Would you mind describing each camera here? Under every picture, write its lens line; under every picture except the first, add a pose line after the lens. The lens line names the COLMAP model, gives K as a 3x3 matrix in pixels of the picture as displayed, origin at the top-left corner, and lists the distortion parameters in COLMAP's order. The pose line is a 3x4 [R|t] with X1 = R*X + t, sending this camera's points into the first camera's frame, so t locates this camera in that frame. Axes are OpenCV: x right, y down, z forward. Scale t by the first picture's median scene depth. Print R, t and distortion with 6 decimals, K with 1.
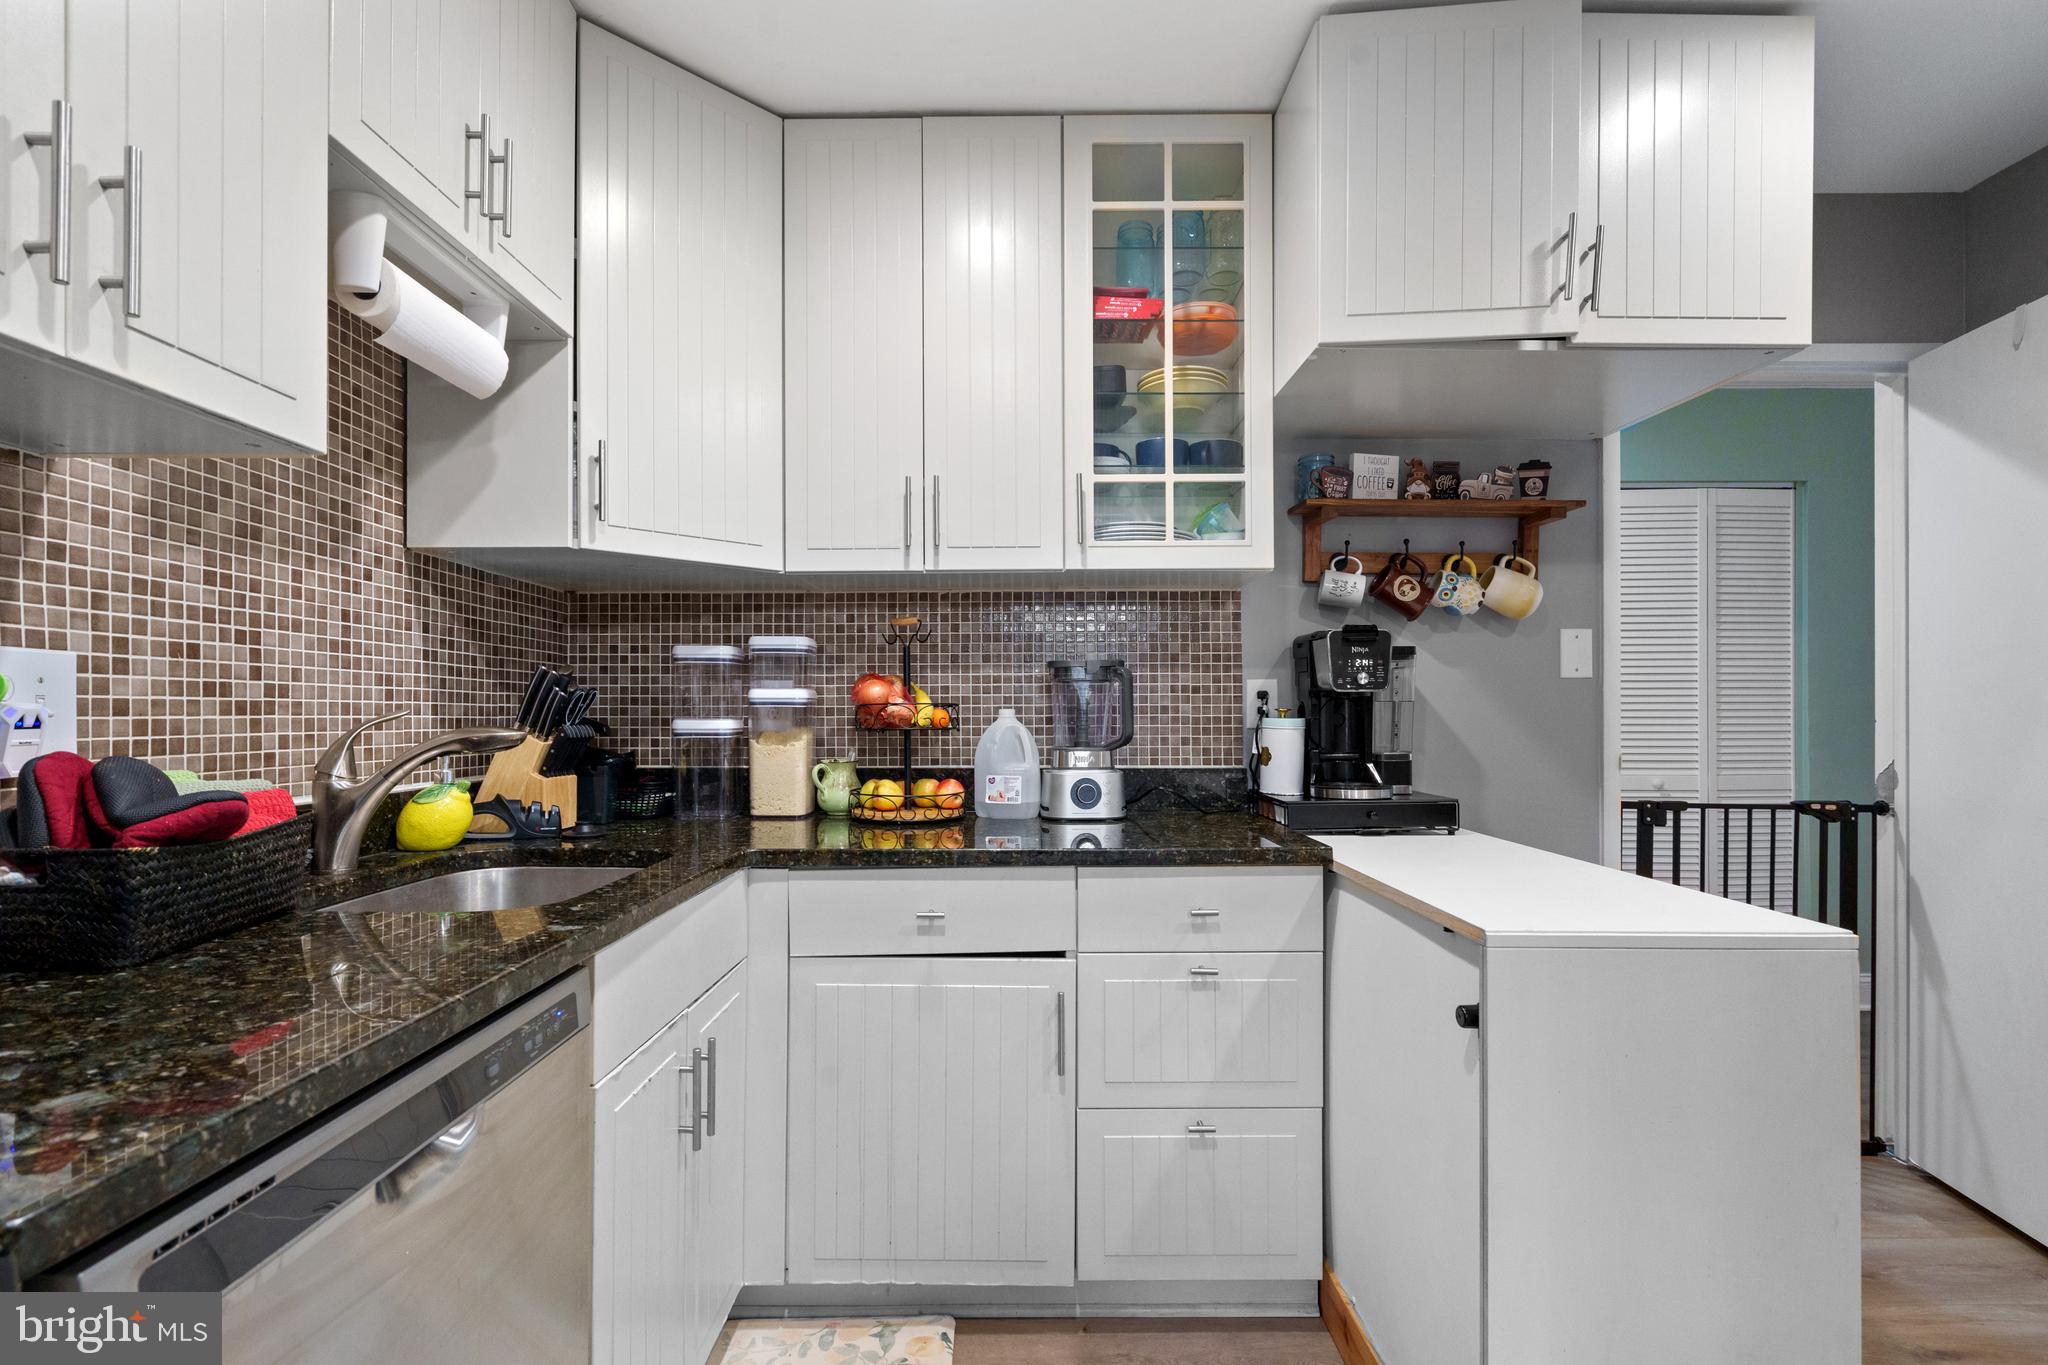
lens RADIAL K [[932.8, 0, 1015.9], [0, 932.8, 711.1], [0, 0, 1]] dist [-0.010140, 0.006442]
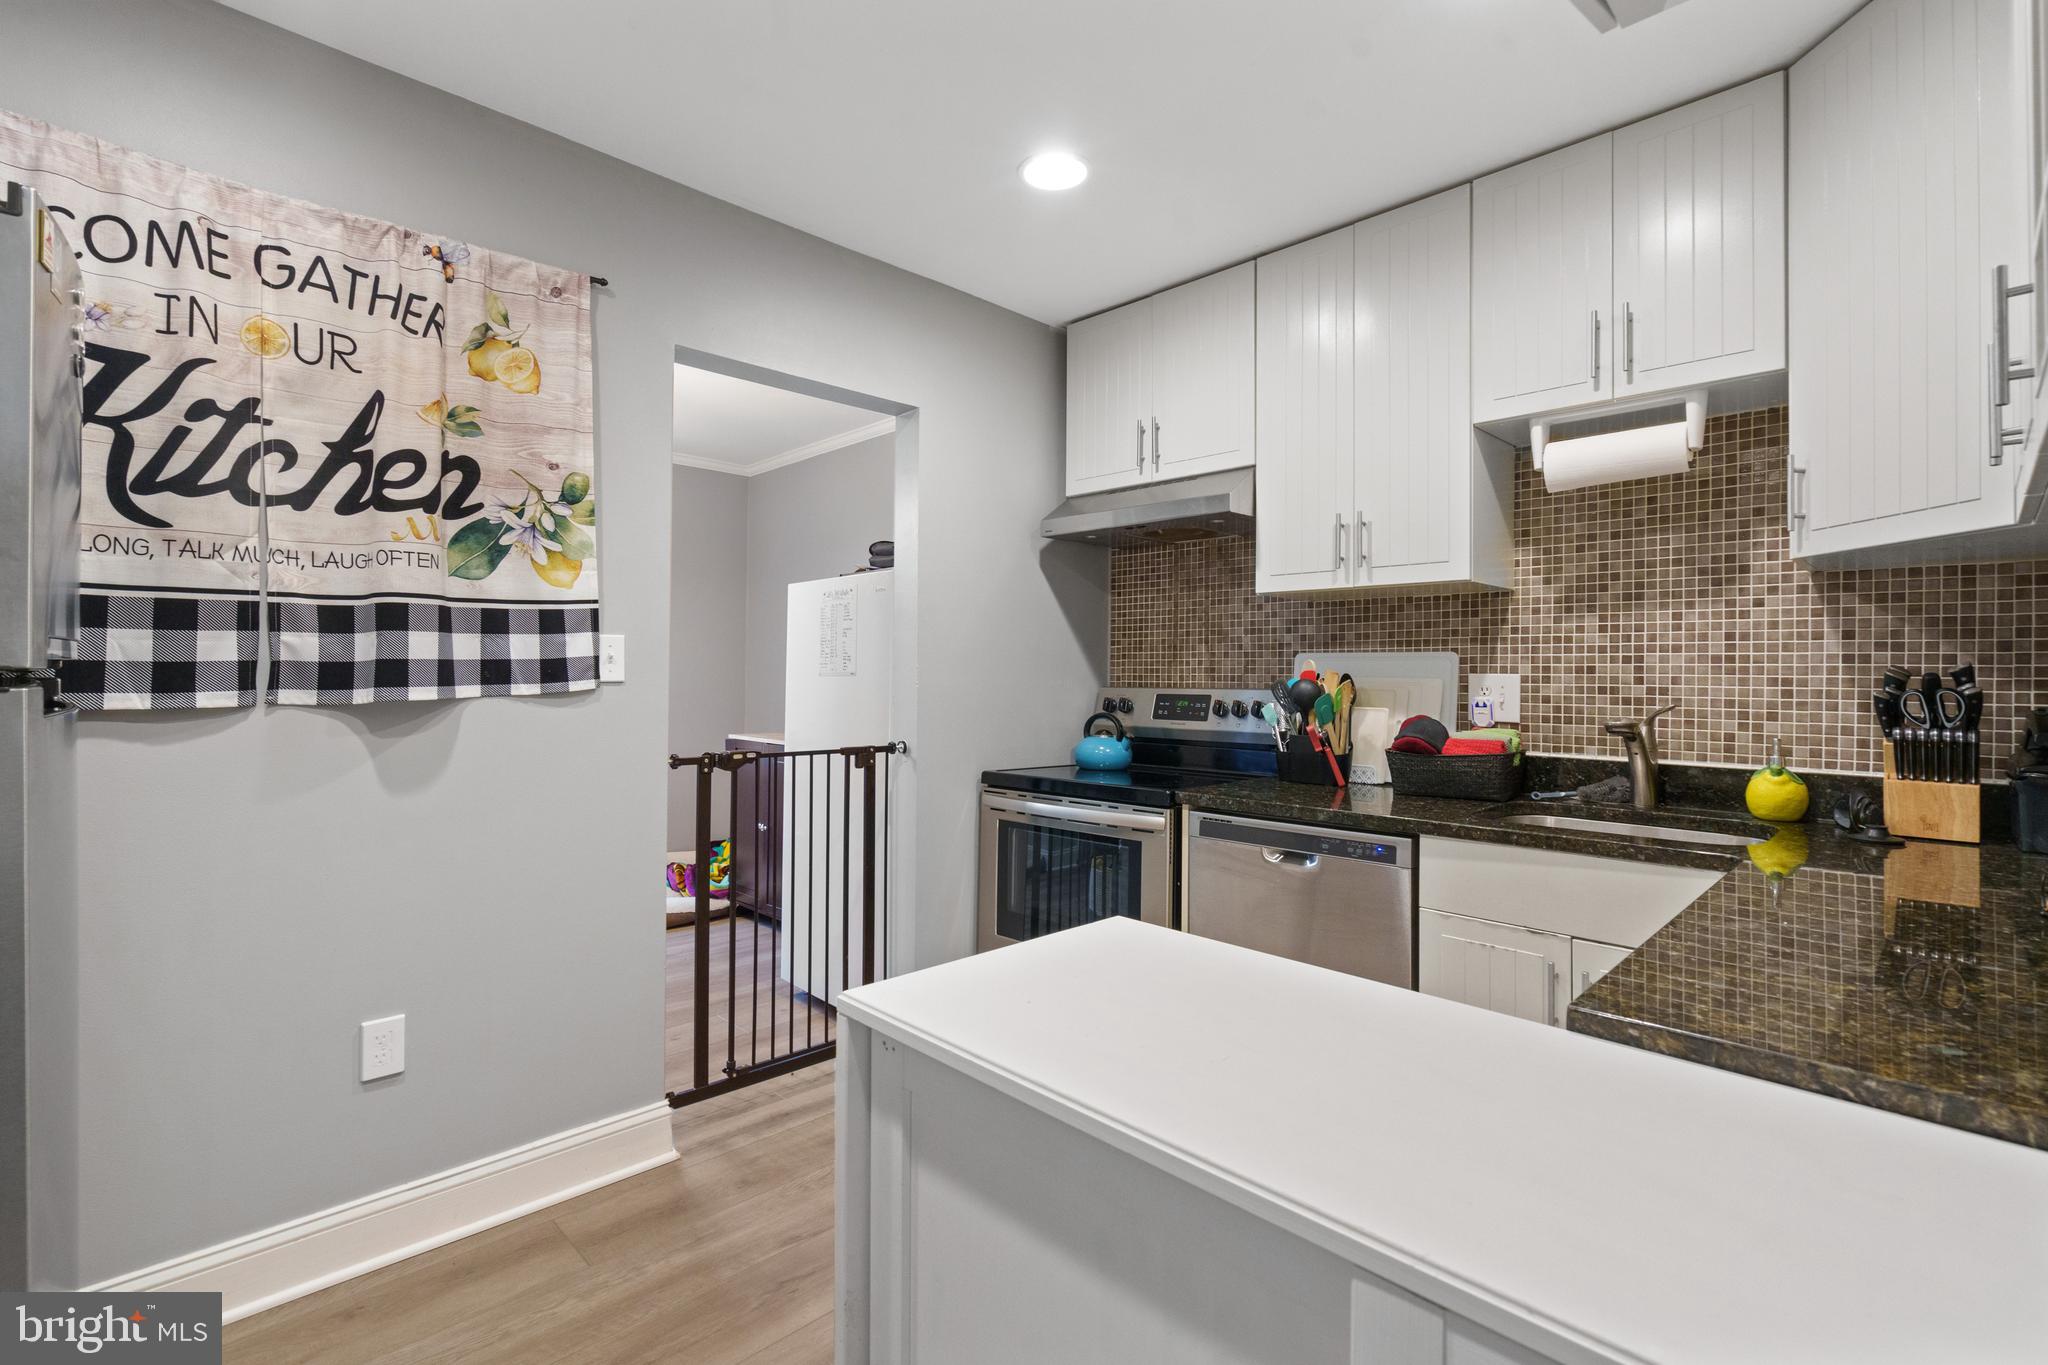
lens RADIAL K [[934.6, 0, 1034.4], [0, 934.6, 669.5], [0, 0, 1]] dist [0.000131, 0.000364]
pose [[-0.704840, -0.007361, -0.709328, 0.827845], [-0.005959, 0.999972, -0.004456, -0.034132], [0.709341, 0.001087, -0.704865, 1.034679]]
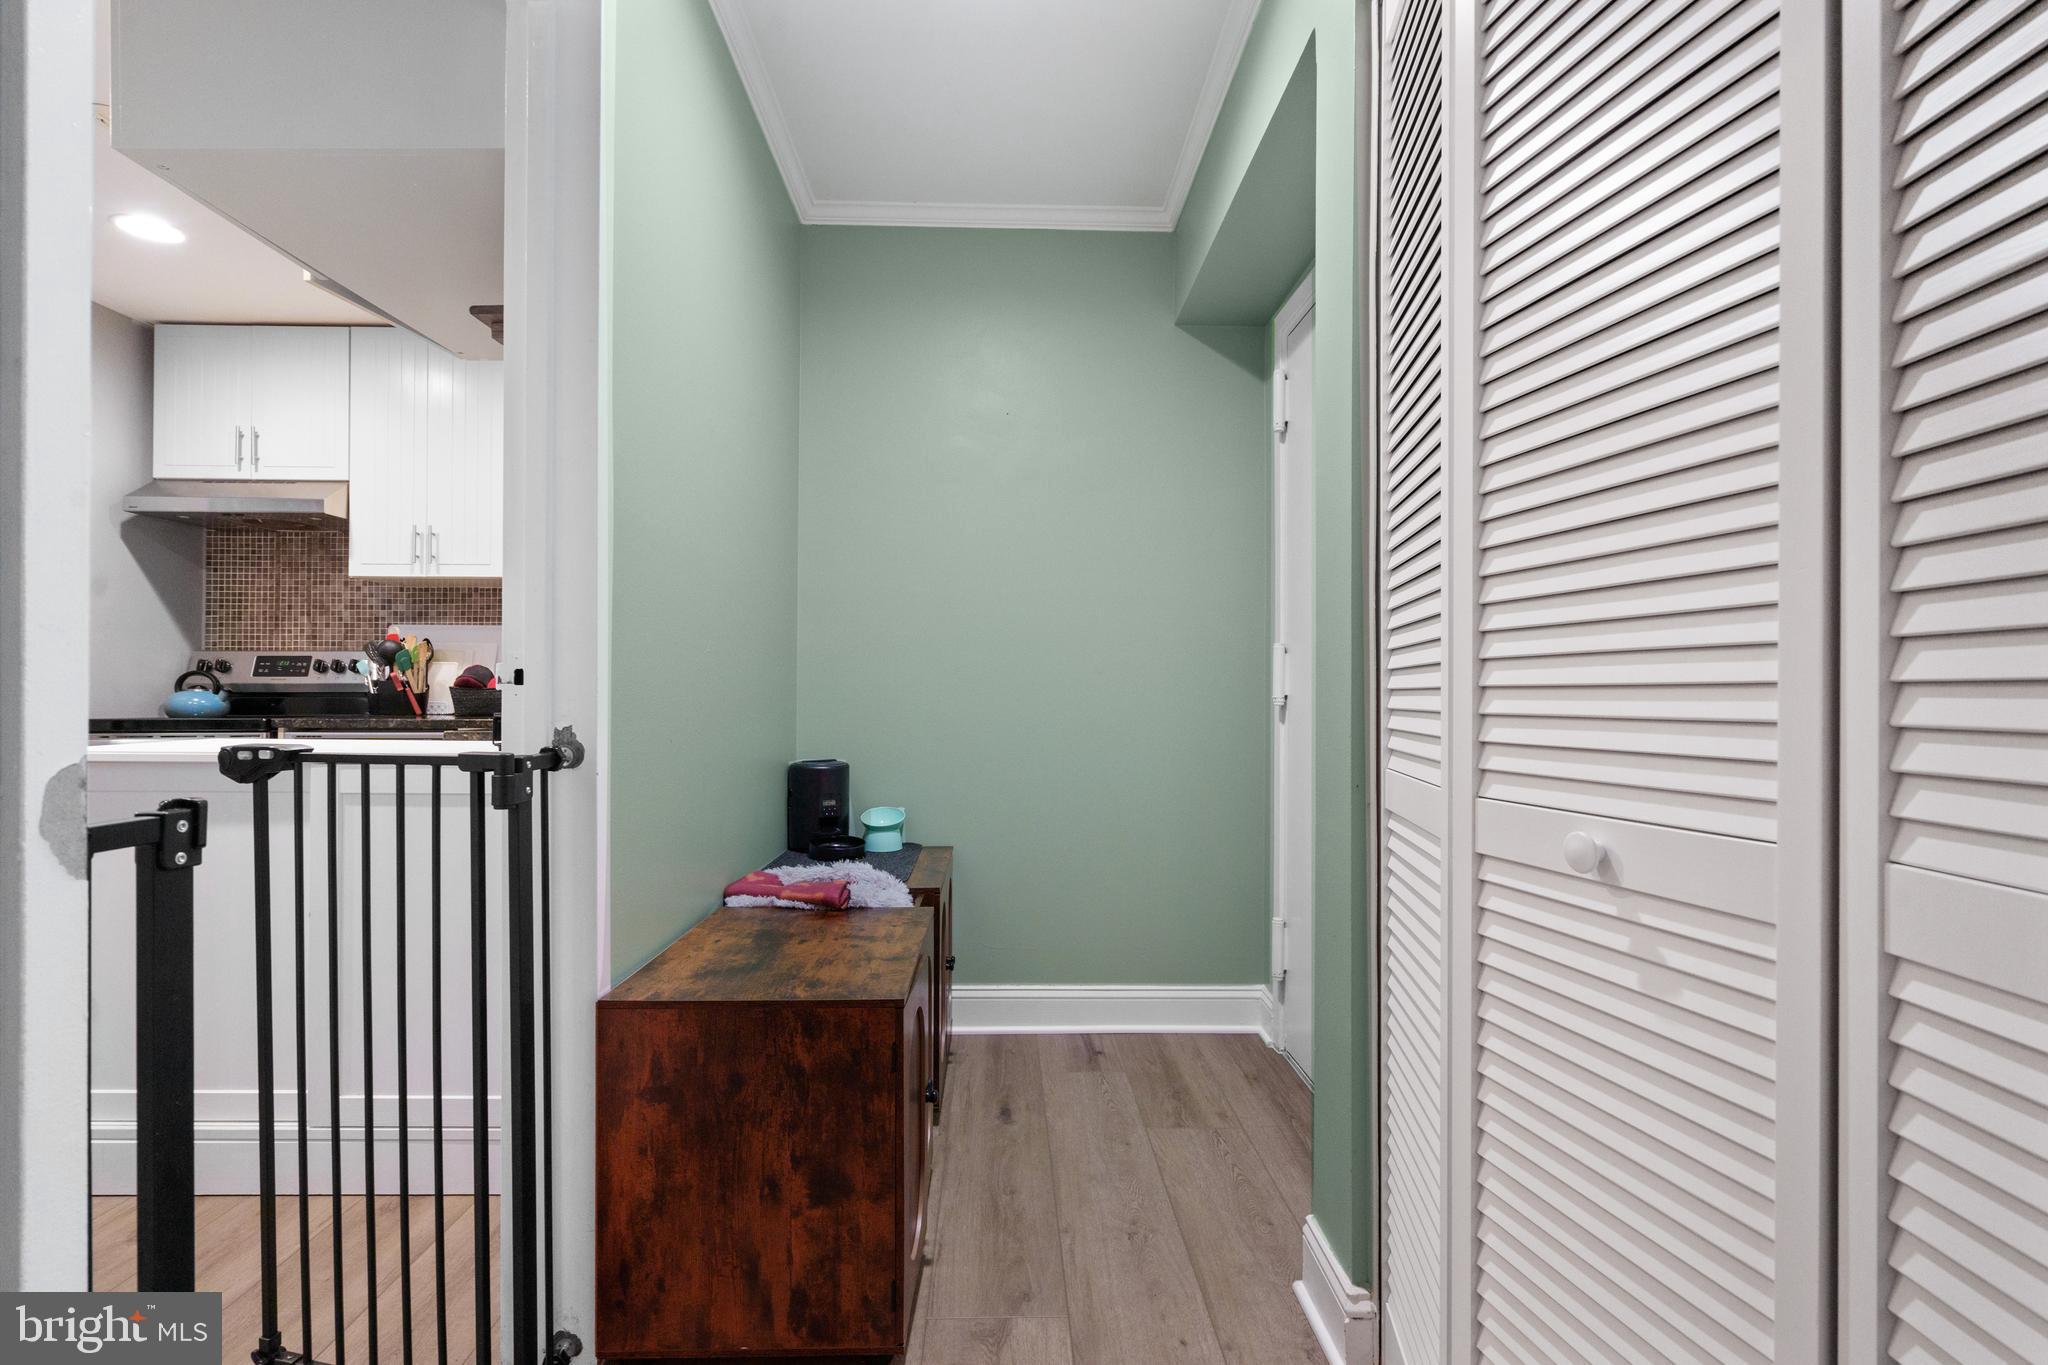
lens RADIAL K [[939.6, 0, 1025.1], [0, 939.6, 689.8], [0, 0, 1]] dist [0.001119, 0.000158]
pose [[0.019631, -0.004259, -0.999798, 1.549234], [-0.004046, 0.999982, -0.004339, 0.079129], [0.999799, 0.004130, 0.019613, 1.630833]]
